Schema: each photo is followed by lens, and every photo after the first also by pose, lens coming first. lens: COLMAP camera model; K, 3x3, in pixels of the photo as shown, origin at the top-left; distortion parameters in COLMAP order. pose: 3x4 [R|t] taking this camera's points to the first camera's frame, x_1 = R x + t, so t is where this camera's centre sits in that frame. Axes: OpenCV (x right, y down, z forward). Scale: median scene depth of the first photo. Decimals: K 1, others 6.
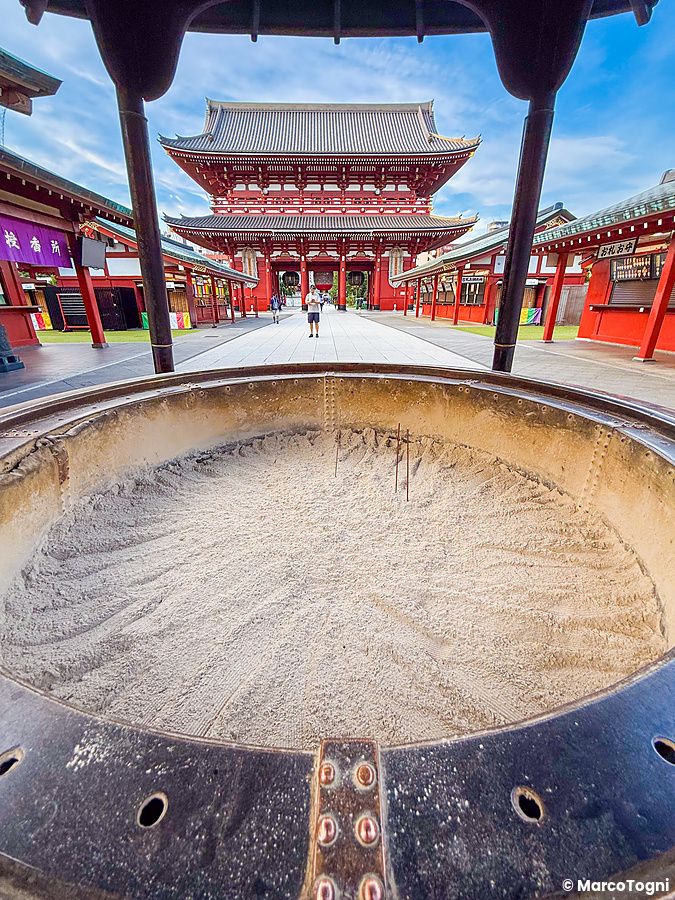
lens RADIAL K [[377.0, 0, 334.5], [0, 377.0, 449.4], [0, 0, 1]] dist [-0.002973, 0.000538]
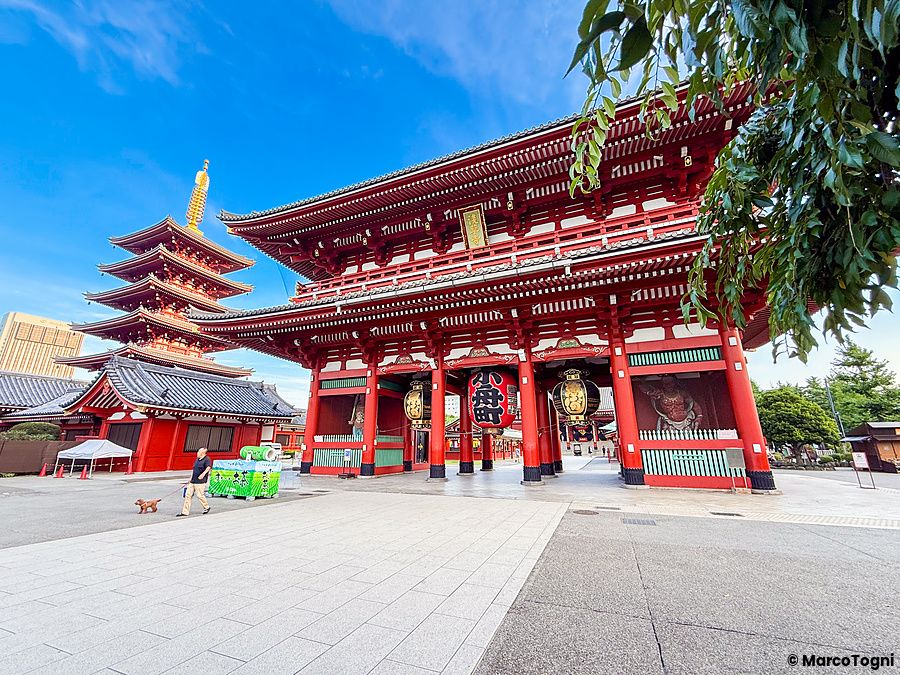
lens RADIAL K [[377.0, 0, 447.3], [0, 377.0, 340.3], [0, 0, 1]] dist [-0.002973, 0.000538]
pose [[0.913126, -0.109810, -0.392609, 0.115577], [-0.154524, 0.797955, -0.582572, -0.278281], [0.377257, 0.592629, 0.711665, 0.693640]]
